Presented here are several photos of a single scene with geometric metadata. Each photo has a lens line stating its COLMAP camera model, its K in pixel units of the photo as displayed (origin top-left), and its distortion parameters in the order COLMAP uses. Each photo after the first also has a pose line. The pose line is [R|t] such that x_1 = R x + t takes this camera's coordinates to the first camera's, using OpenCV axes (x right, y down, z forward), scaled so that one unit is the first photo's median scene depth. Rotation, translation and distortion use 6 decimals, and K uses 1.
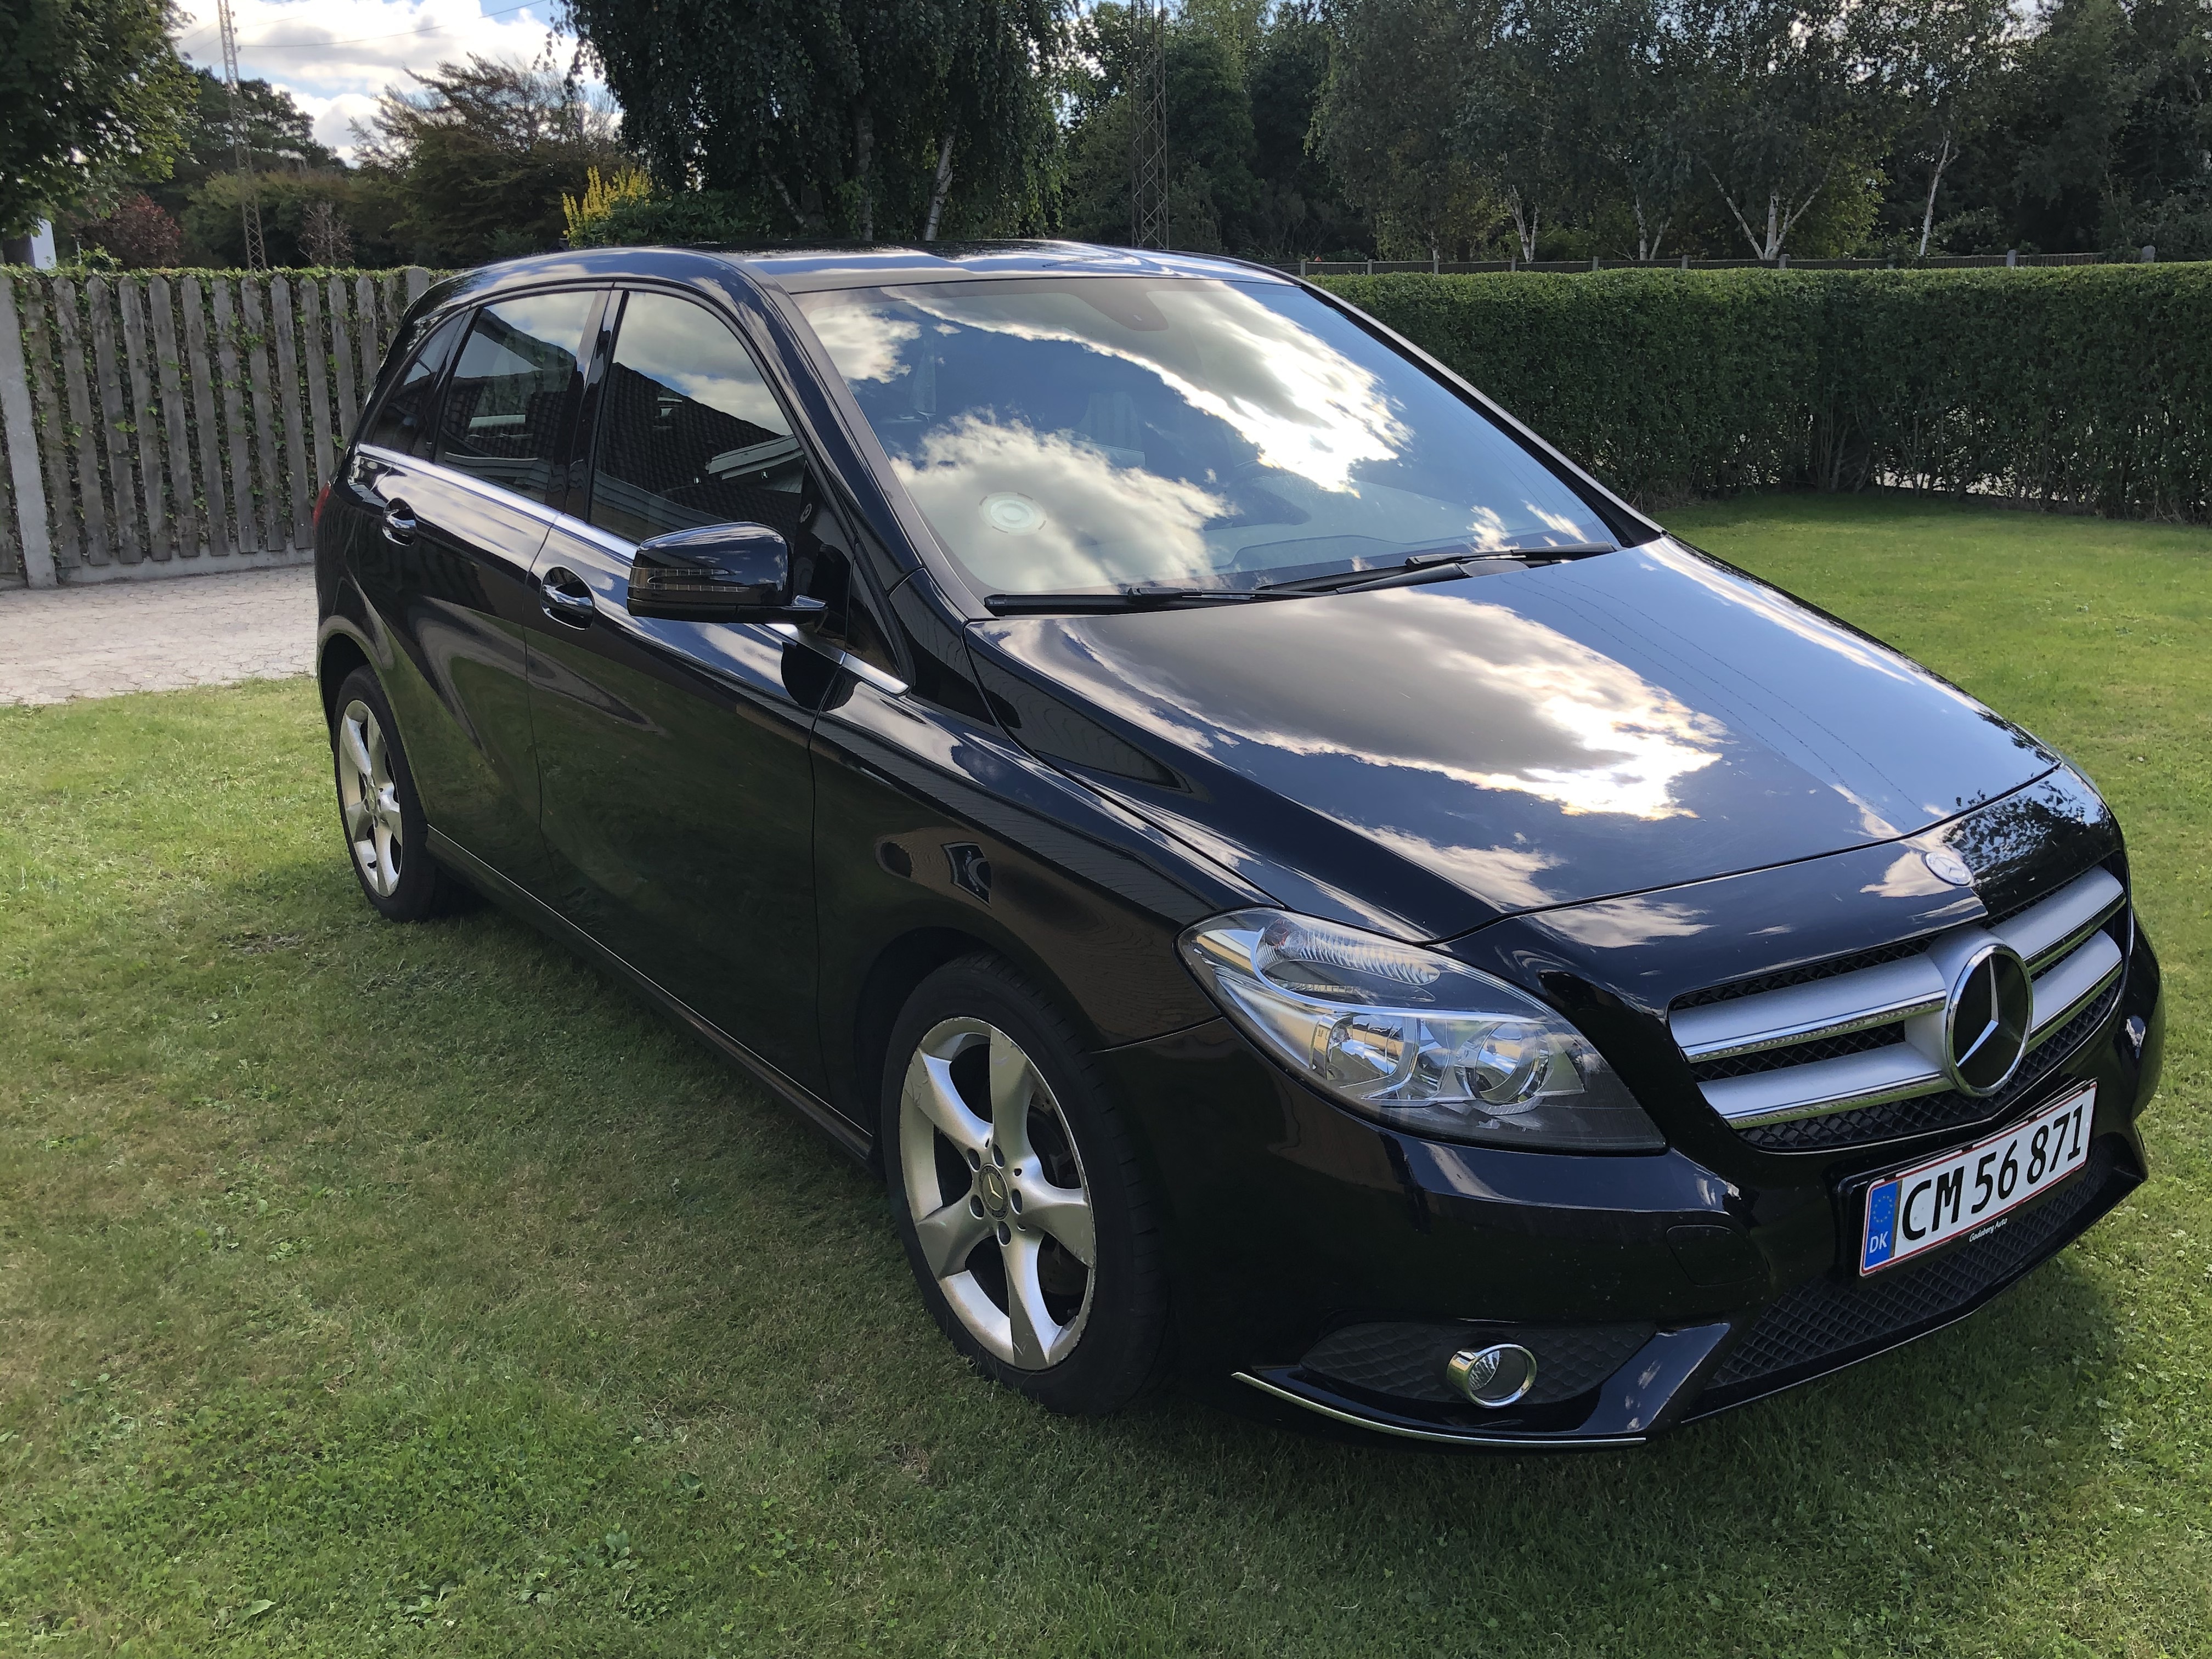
lens RADIAL K [[1995.1, 0, 1105.4], [0, 1995.1, 832.1], [0, 0, 1]] dist [-0.006137, -0.009086]
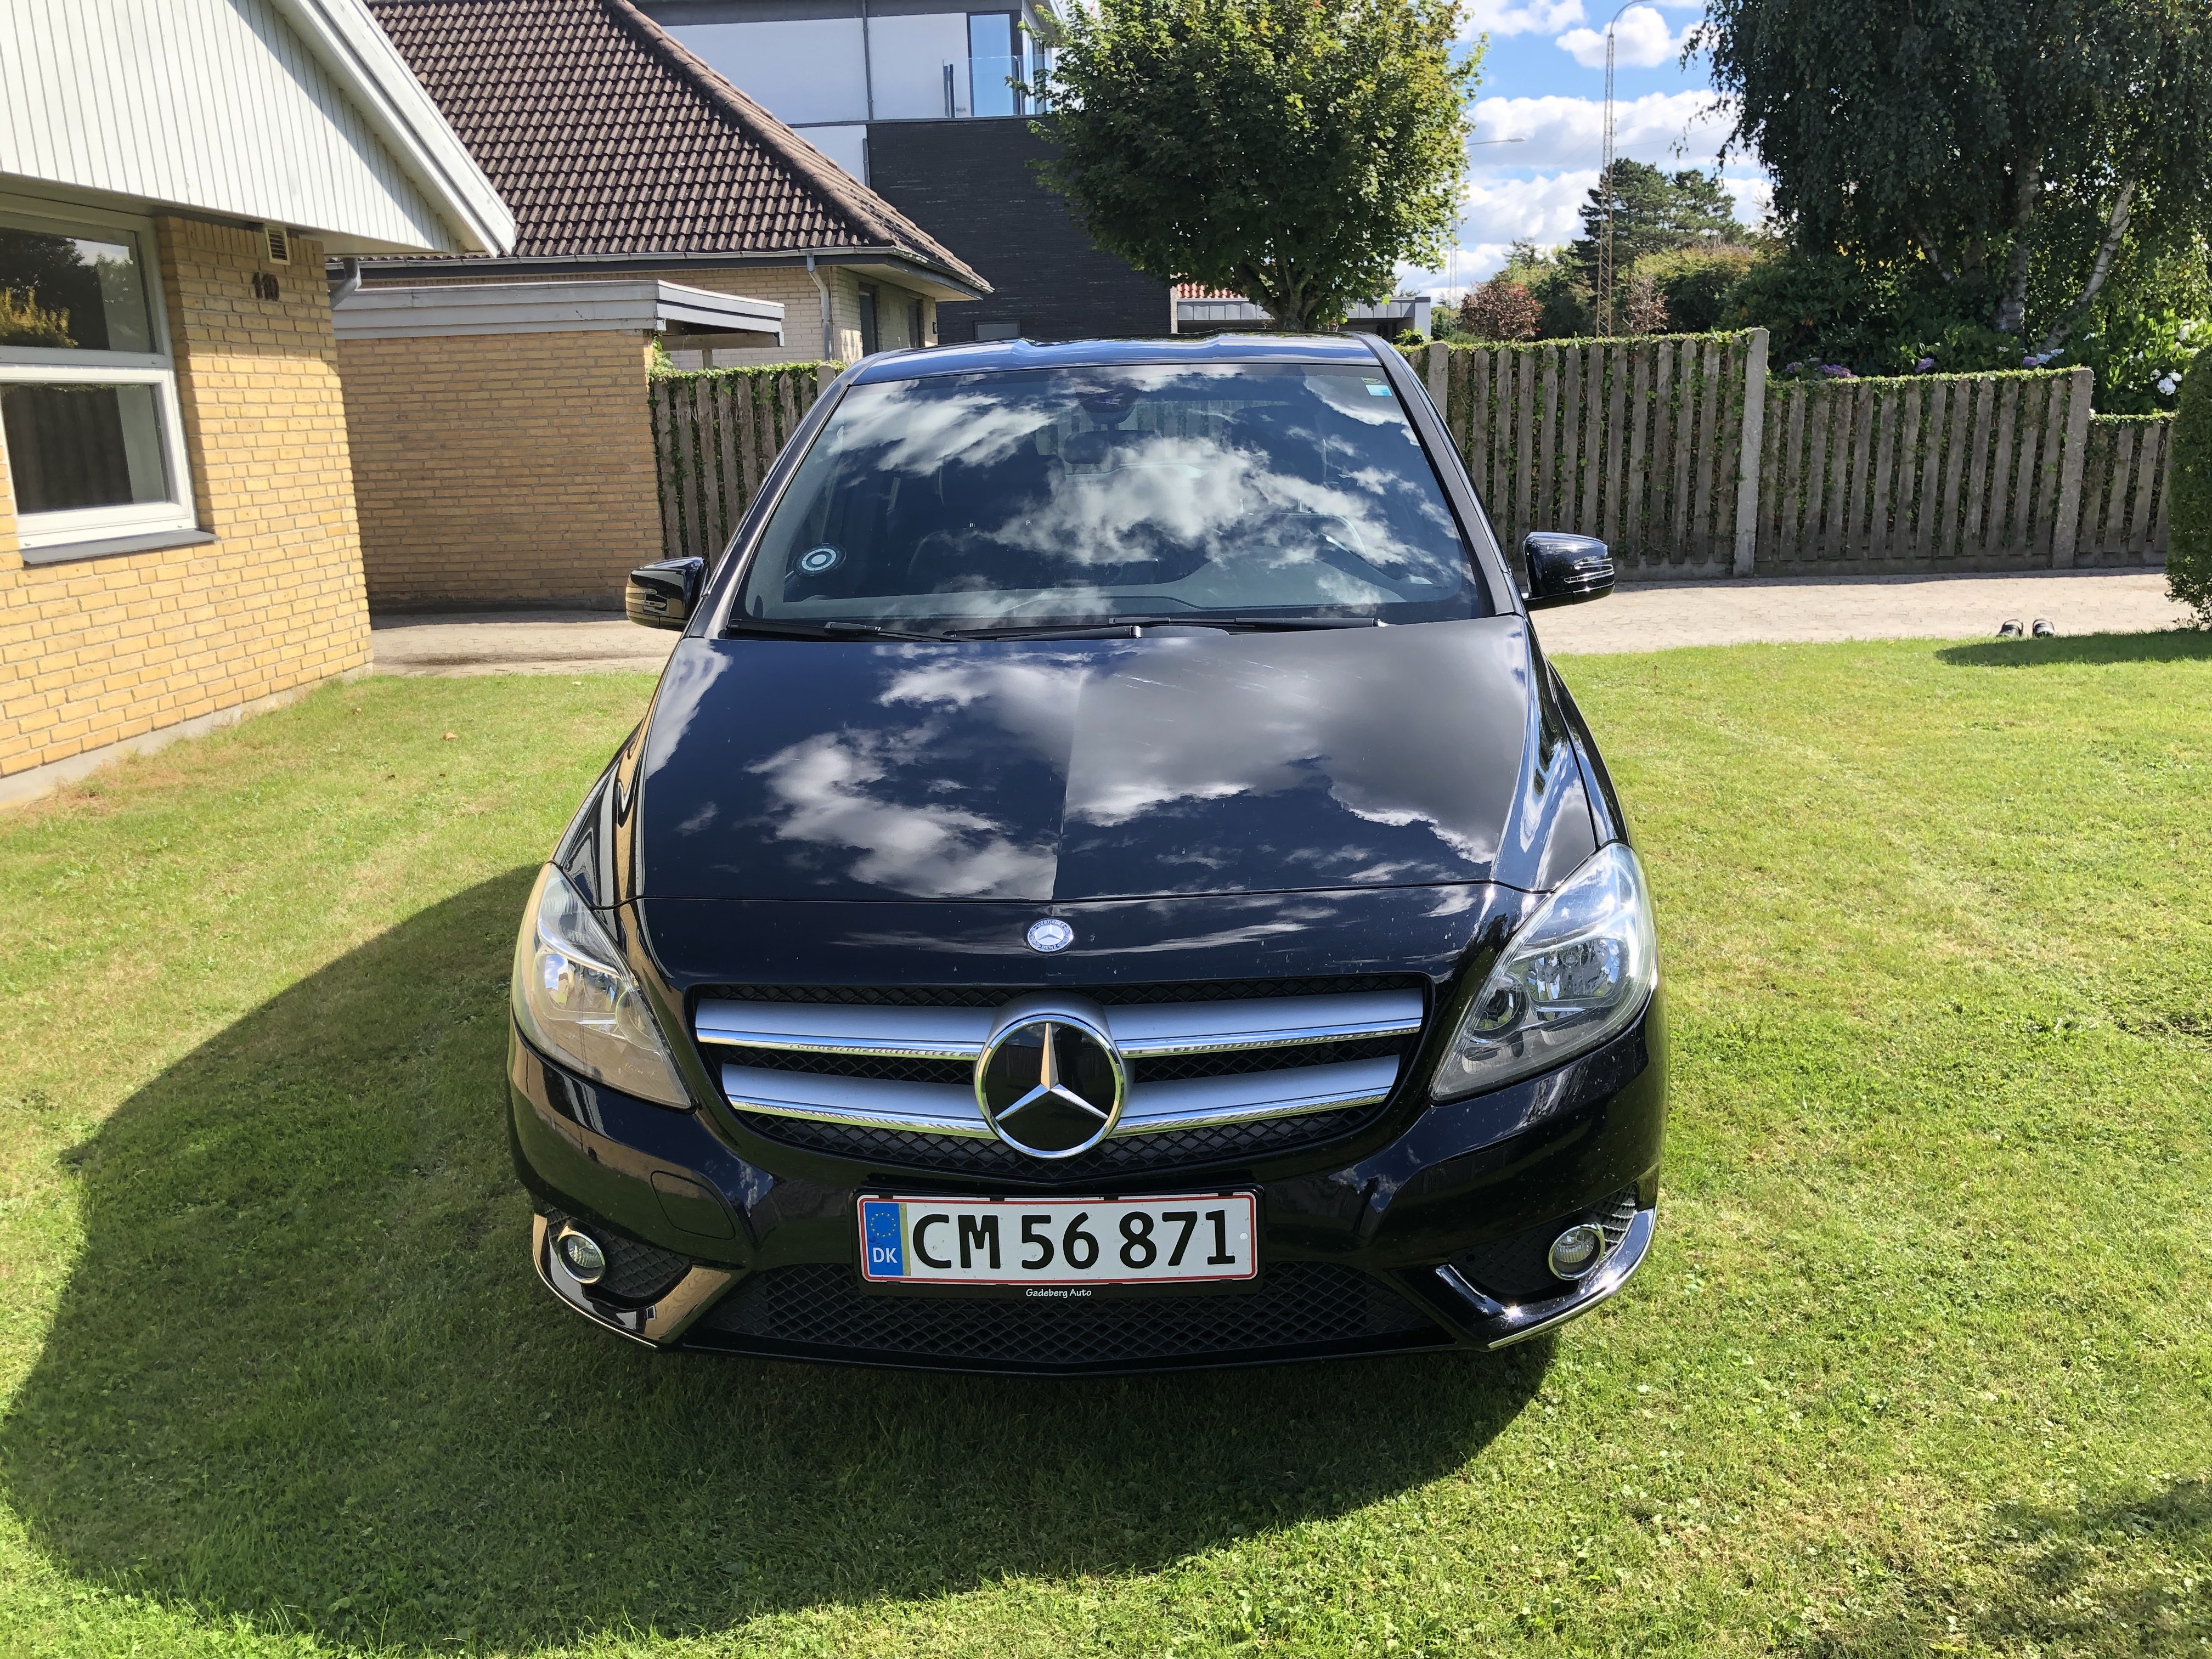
lens RADIAL K [[1797.8, 0, 1107.9], [0, 1797.8, 830.6], [0, 0, 1]] dist [0.005018, -0.002682]
pose [[0.760186, 0.138540, -0.634763, 0.974927], [-0.141312, 0.988868, 0.046592, -0.078485], [0.634151, 0.054281, 0.771301, 0.279069]]
